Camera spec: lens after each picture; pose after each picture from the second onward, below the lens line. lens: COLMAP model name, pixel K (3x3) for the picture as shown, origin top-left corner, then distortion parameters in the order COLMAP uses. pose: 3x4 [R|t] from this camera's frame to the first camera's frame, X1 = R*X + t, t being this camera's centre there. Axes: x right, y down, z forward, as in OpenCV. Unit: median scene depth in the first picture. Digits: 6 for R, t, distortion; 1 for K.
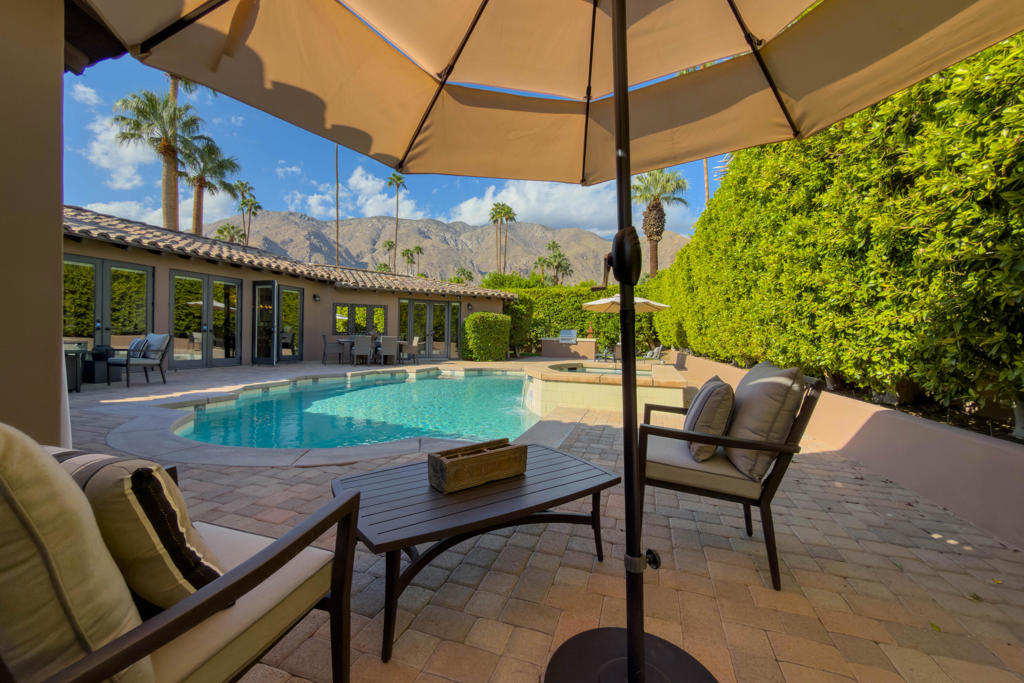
lens RADIAL K [[429.2, 0, 496.6], [0, 429.2, 339.3], [0, 0, 1]] dist [-0.001480, -0.000591]
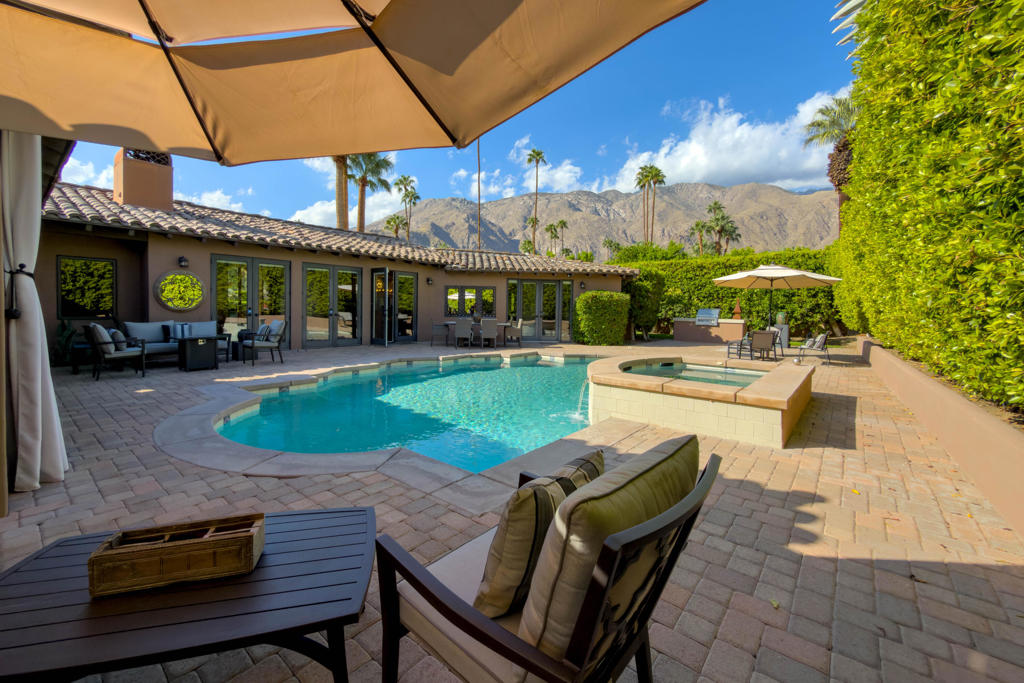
lens RADIAL K [[433.7, 0, 485.4], [0, 433.7, 317.2], [0, 0, 1]] dist [-0.001209, 0.000025]
pose [[0.927507, 0.000355, -0.373807, 0.083162], [0.002513, 0.999971, 0.007187, -0.013601], [0.373798, -0.007605, 0.927479, 0.057268]]
